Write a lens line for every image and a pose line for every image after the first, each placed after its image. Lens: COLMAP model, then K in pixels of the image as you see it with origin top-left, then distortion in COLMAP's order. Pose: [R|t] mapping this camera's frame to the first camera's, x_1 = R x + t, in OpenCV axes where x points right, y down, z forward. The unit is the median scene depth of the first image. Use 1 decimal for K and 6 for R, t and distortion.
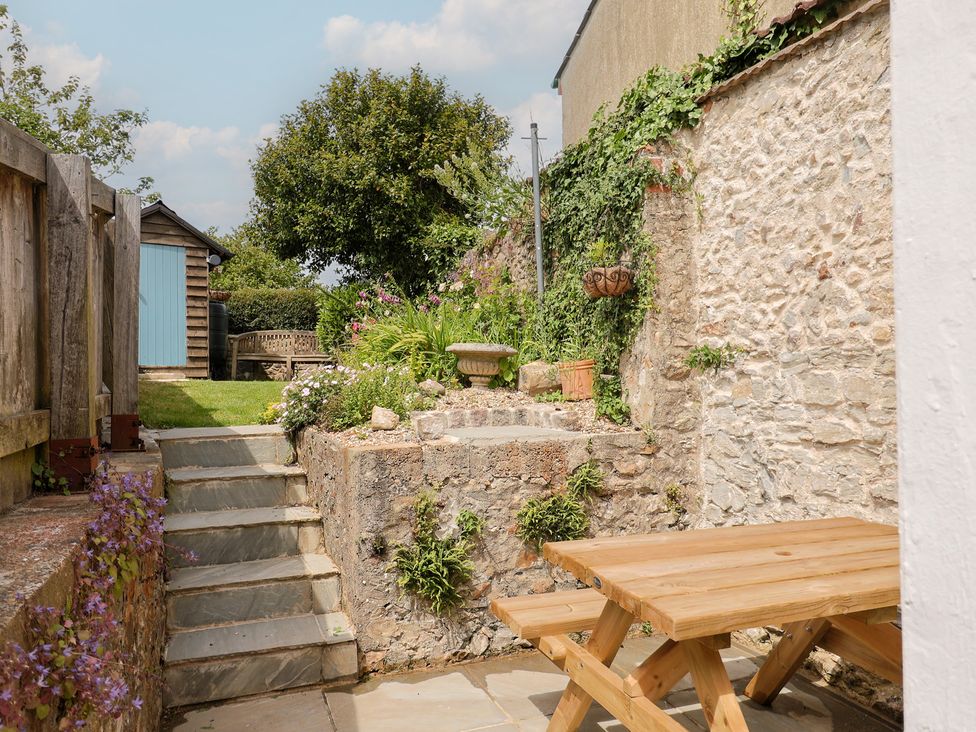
lens RADIAL K [[696.5, 0, 491.9], [0, 696.5, 347.3], [0, 0, 1]] dist [-0.002596, -0.003812]
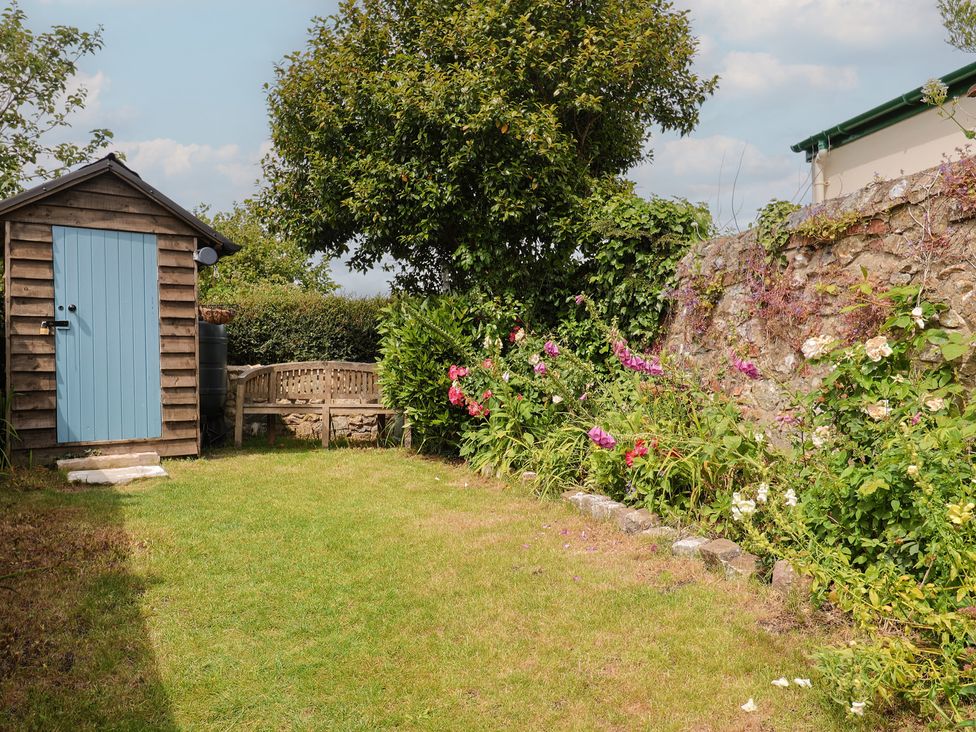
lens RADIAL K [[744.7, 0, 504.3], [0, 744.7, 356.8], [0, 0, 1]] dist [-0.000439, 0.001046]
pose [[0.999958, -0.001018, 0.009074, -0.152639], [0.000767, 0.999619, 0.027600, -0.057575], [-0.009098, -0.027592, 0.999578, 0.364803]]
